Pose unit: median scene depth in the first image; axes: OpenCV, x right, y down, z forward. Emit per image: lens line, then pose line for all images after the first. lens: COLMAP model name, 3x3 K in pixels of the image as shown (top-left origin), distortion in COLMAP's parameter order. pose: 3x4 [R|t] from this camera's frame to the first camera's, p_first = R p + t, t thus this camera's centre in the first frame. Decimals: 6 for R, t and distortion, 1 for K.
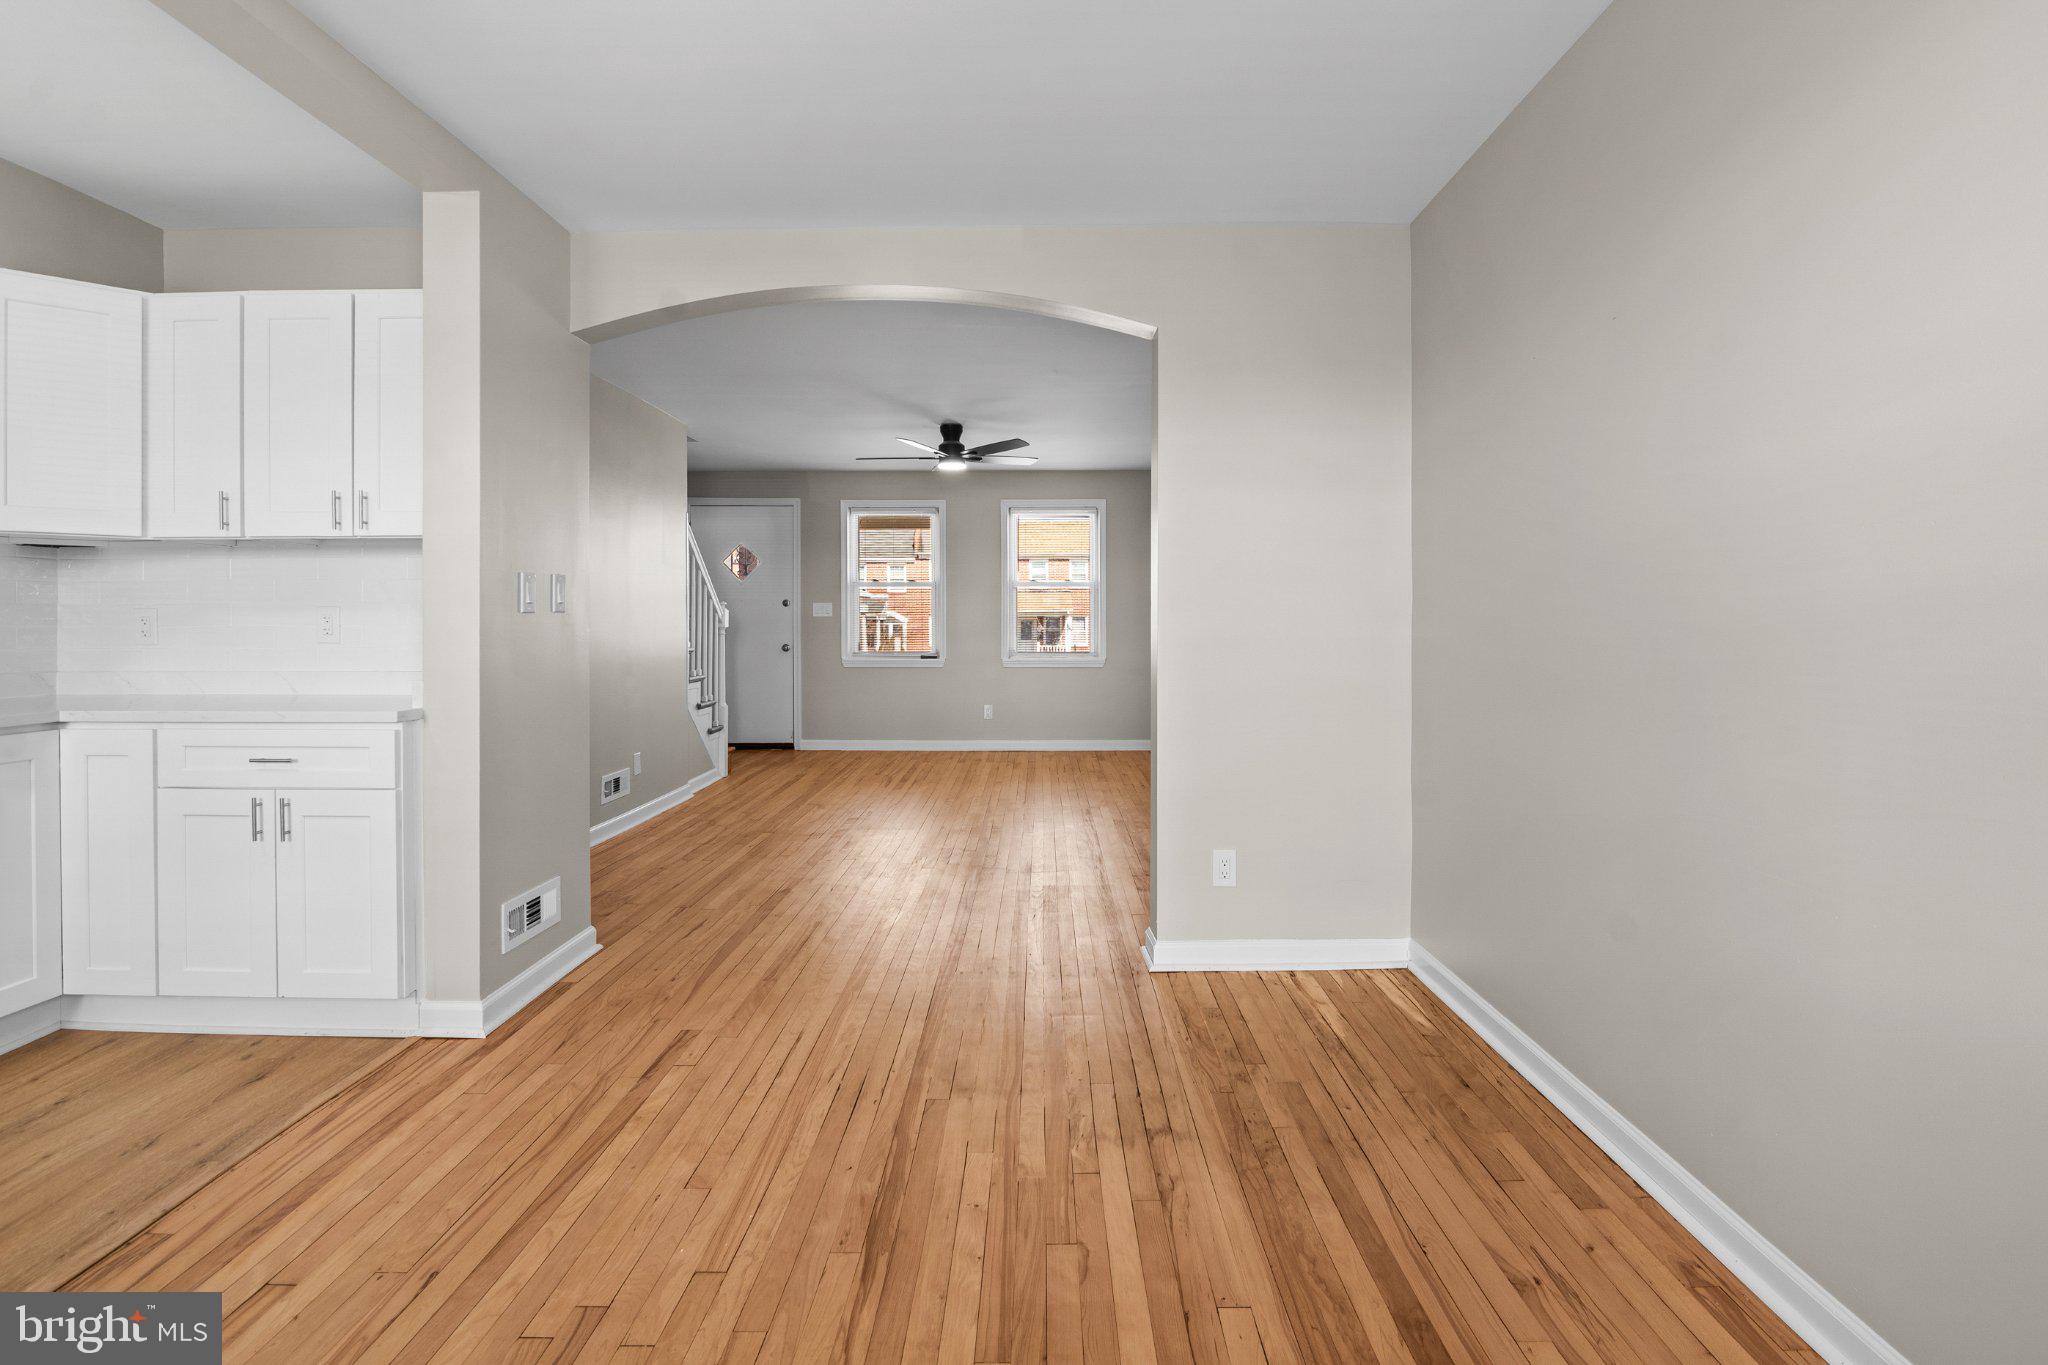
lens RADIAL K [[1021.3, 0, 1022.7], [0, 1021.3, 622.7], [0, 0, 1]] dist [-0.006405, -0.003904]
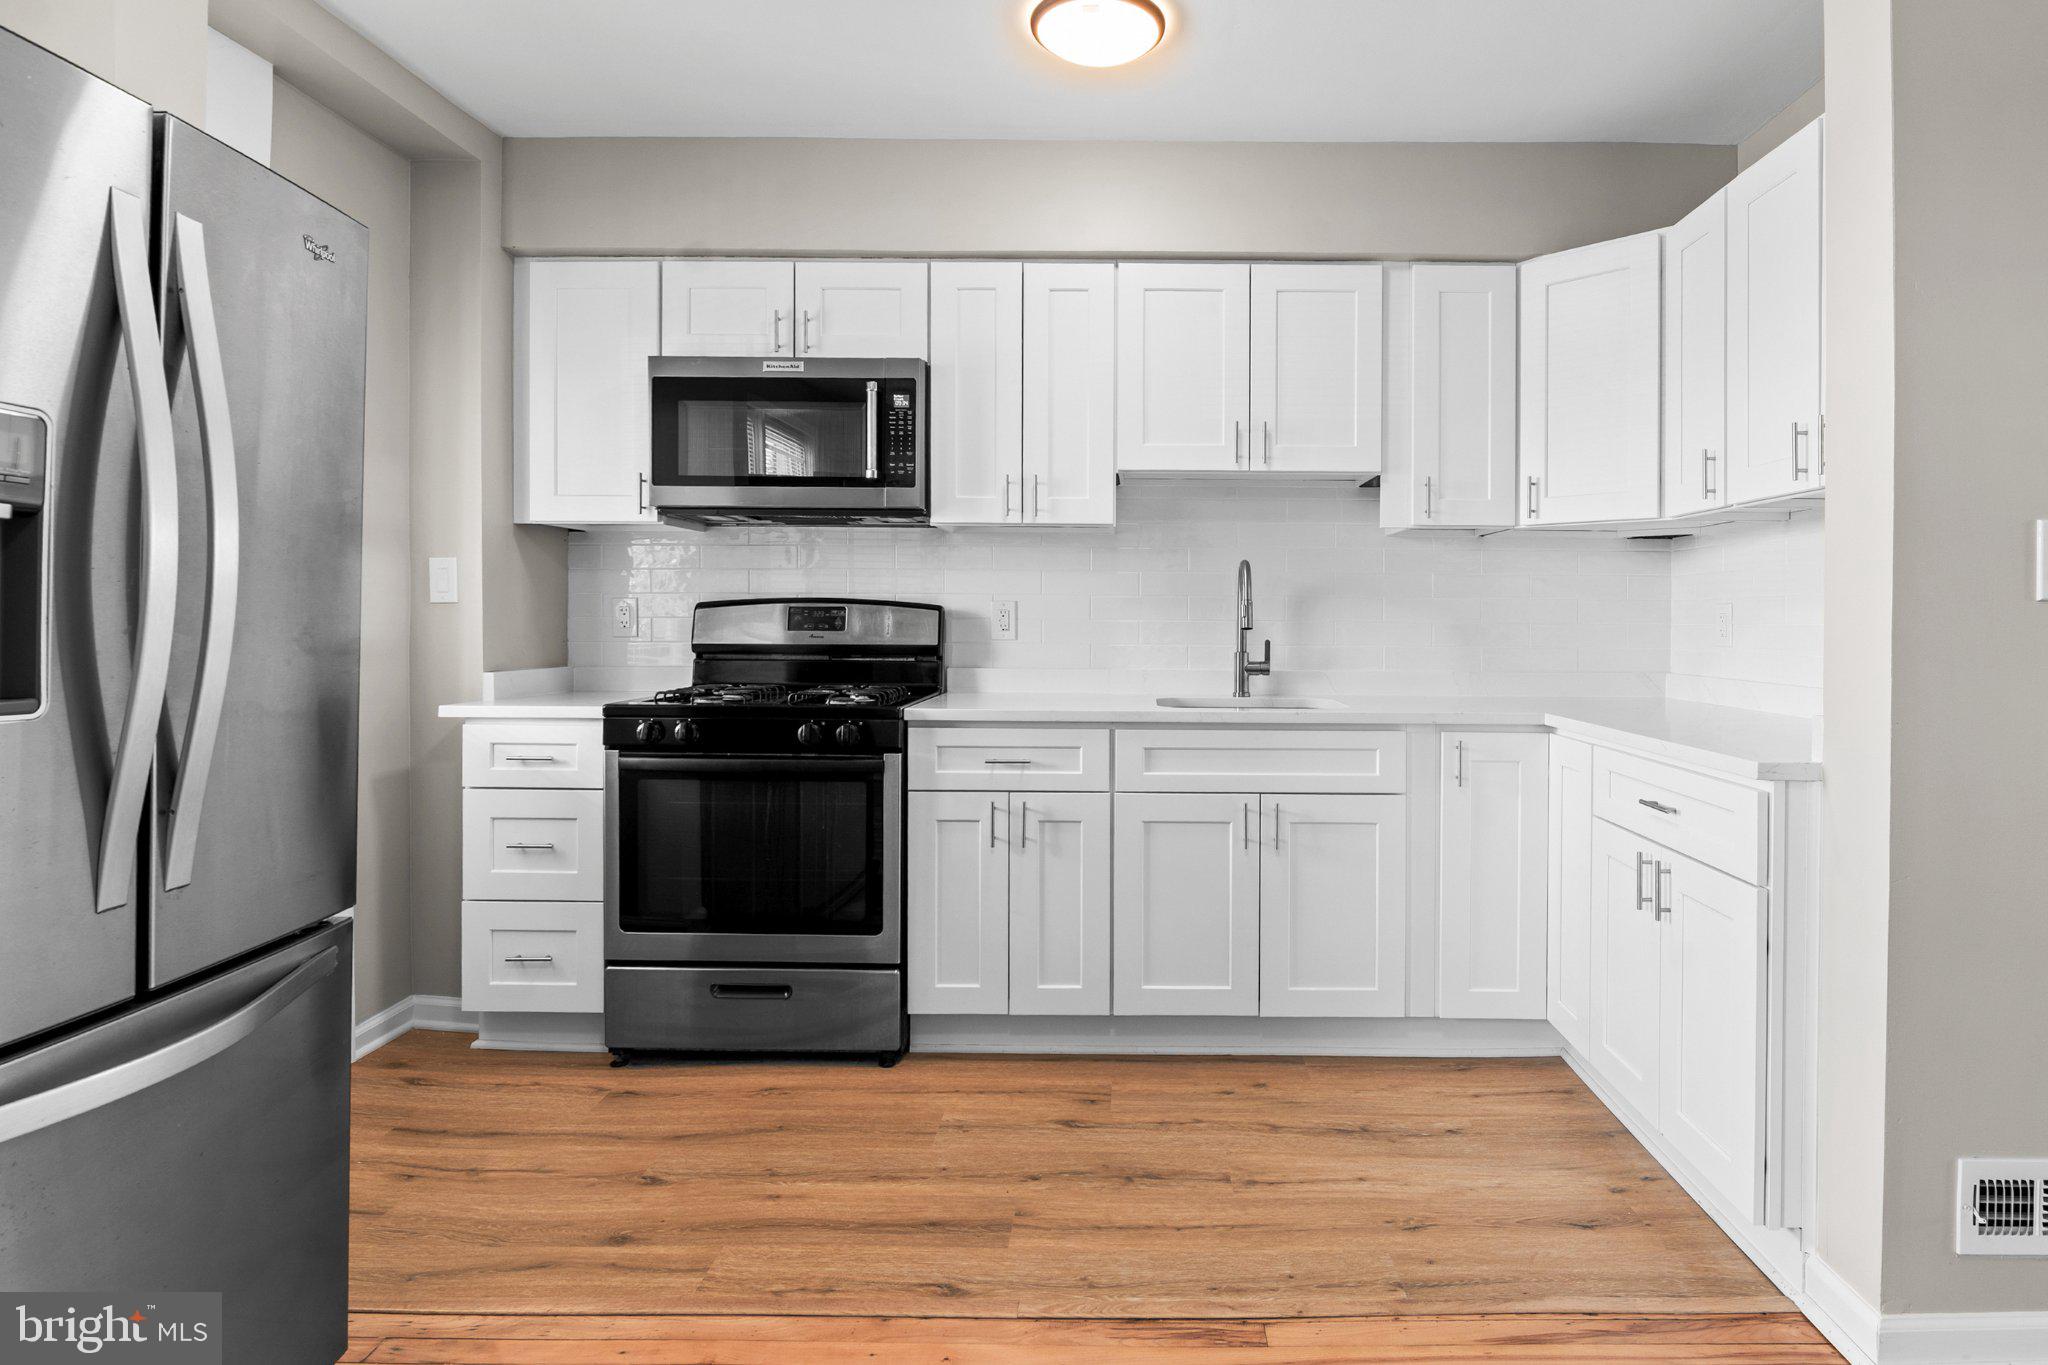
lens RADIAL K [[1082.0, 0, 1128.4], [0, 1082.0, 624.7], [0, 0, 1]] dist [-0.002805, -0.005331]
pose [[0.017818, 0.007696, -0.999812, 0.028097], [-0.008535, 0.999935, 0.007544, 0.002092], [0.999805, 0.008398, 0.017883, 0.539925]]
